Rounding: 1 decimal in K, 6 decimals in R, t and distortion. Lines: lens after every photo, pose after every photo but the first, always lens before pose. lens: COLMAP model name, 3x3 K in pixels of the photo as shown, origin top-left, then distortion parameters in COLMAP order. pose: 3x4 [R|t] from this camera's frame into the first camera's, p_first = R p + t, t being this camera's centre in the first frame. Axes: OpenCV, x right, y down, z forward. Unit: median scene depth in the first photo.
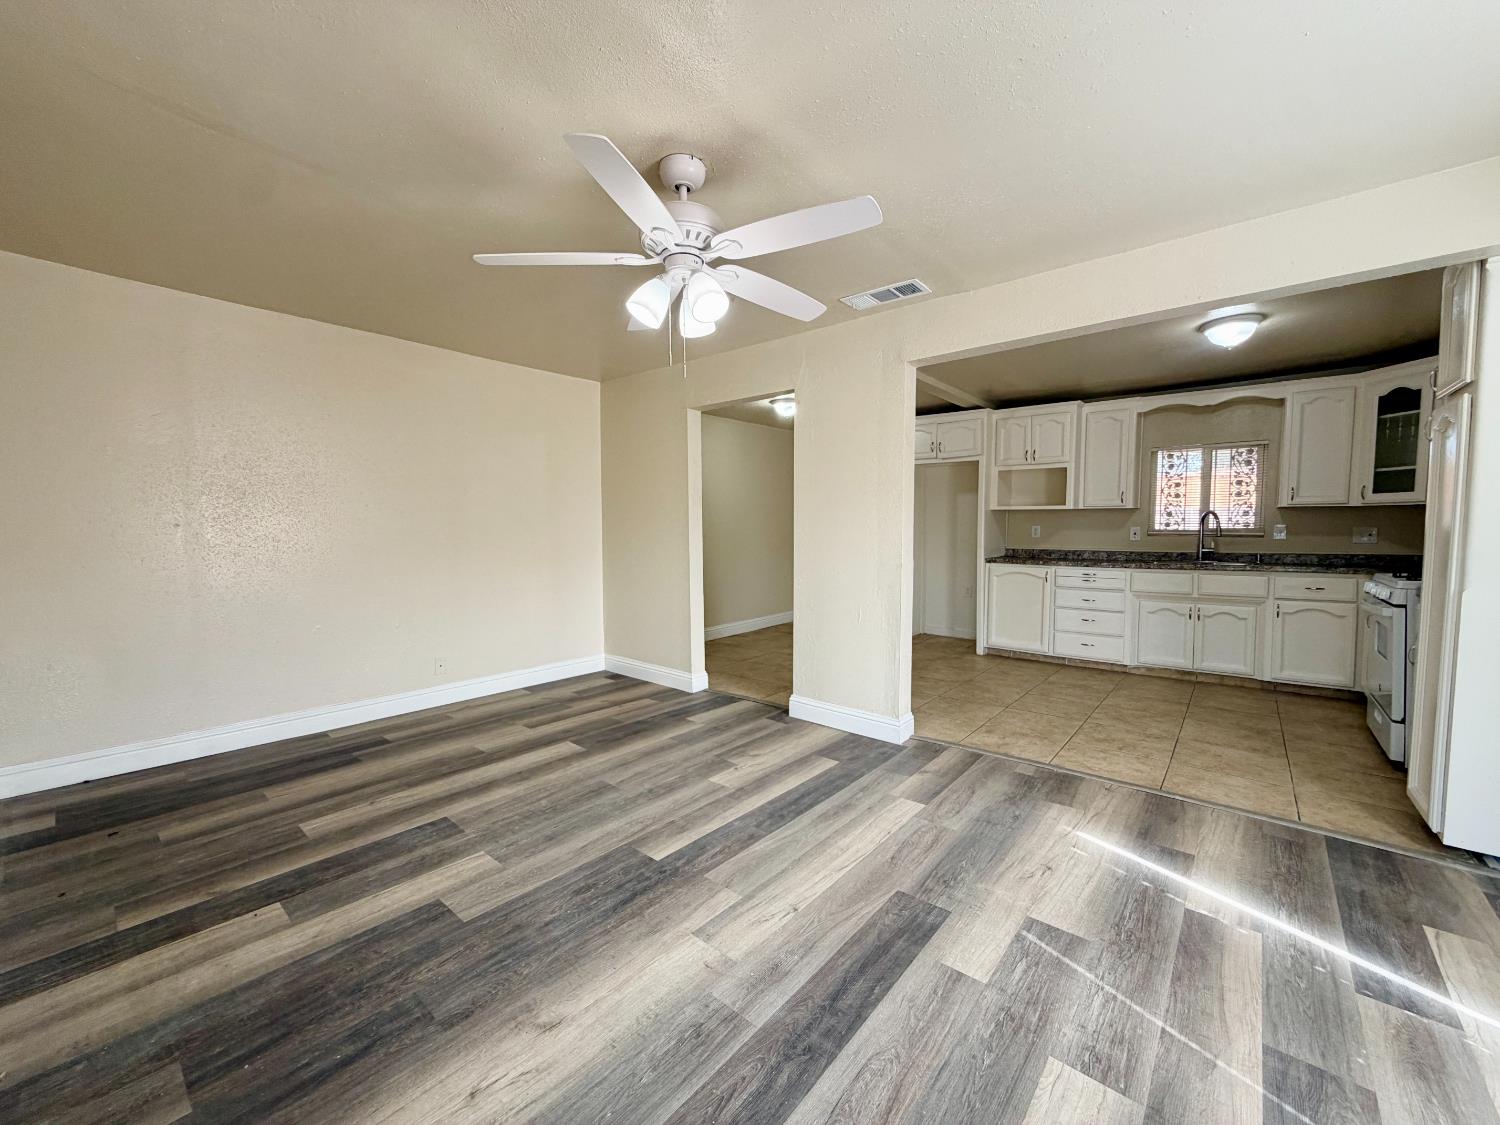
lens RADIAL K [[596.0, 0, 747.6], [0, 596.0, 564.4], [0, 0, 1]] dist [-0.000902, 0.000040]
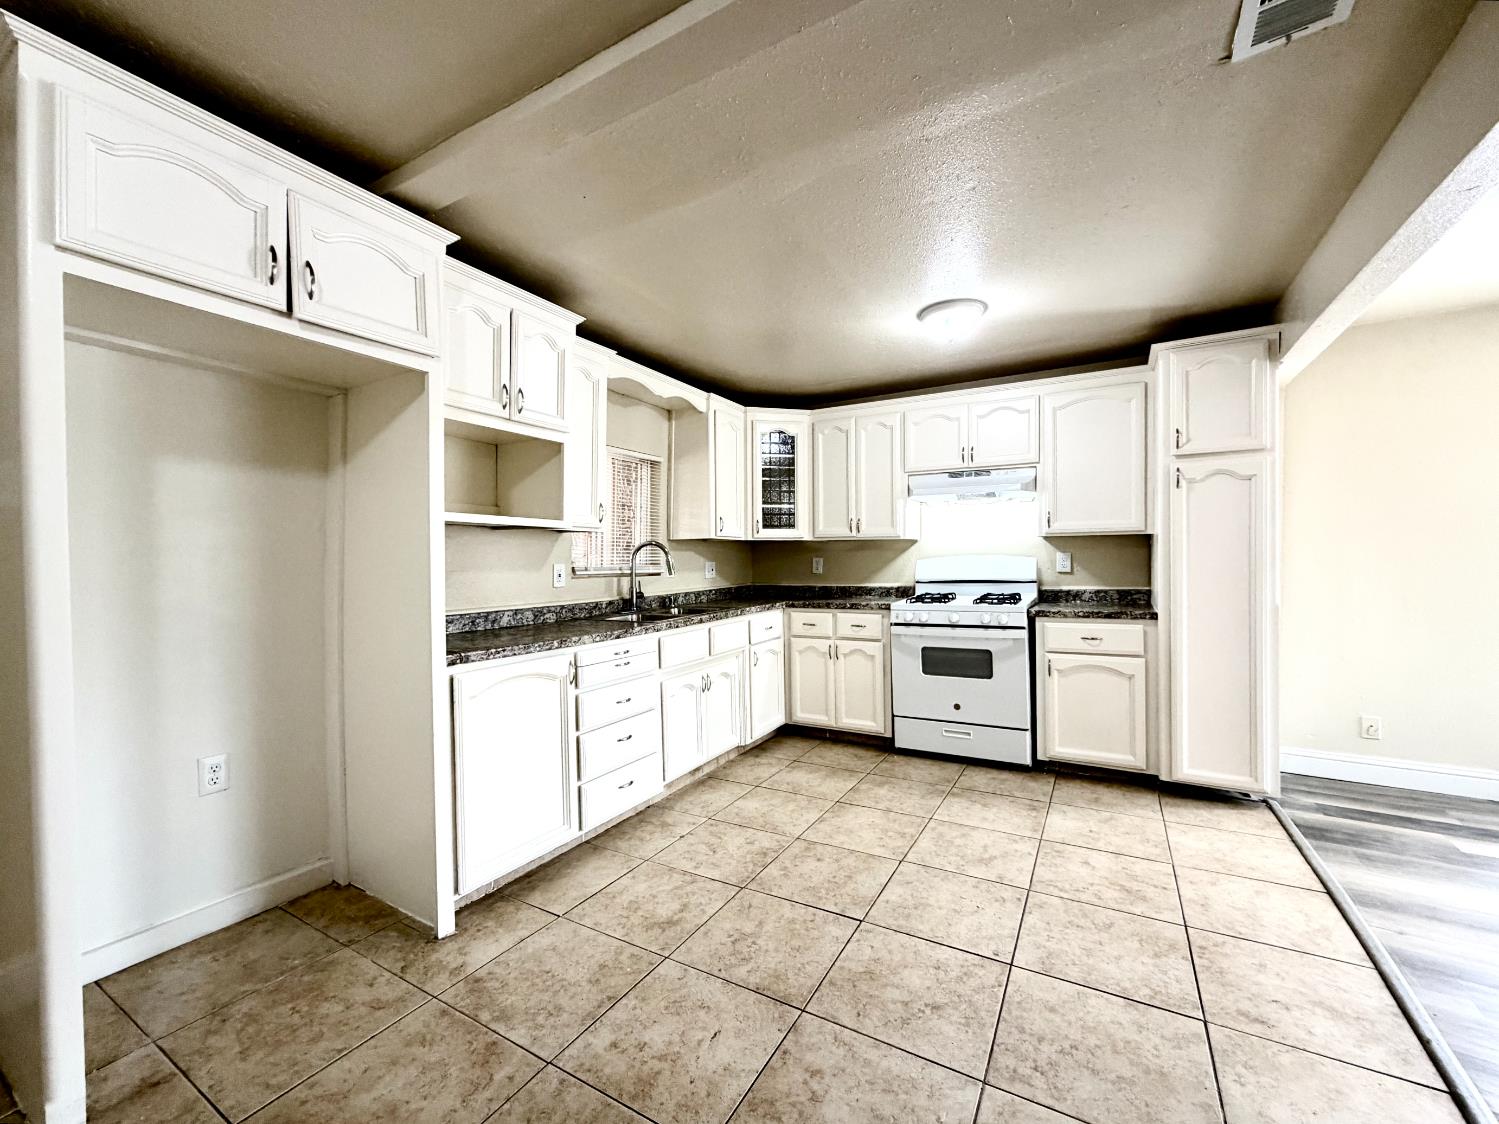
lens RADIAL K [[615.2, 0, 746.7], [0, 615.2, 563.8], [0, 0, 1]] dist [0.000140, -0.000438]
pose [[-0.161495, -0.004083, 0.986865, 0.014441], [0.073404, 0.997172, 0.016137, -0.081682], [-0.984140, 0.075046, -0.160738, 1.259121]]
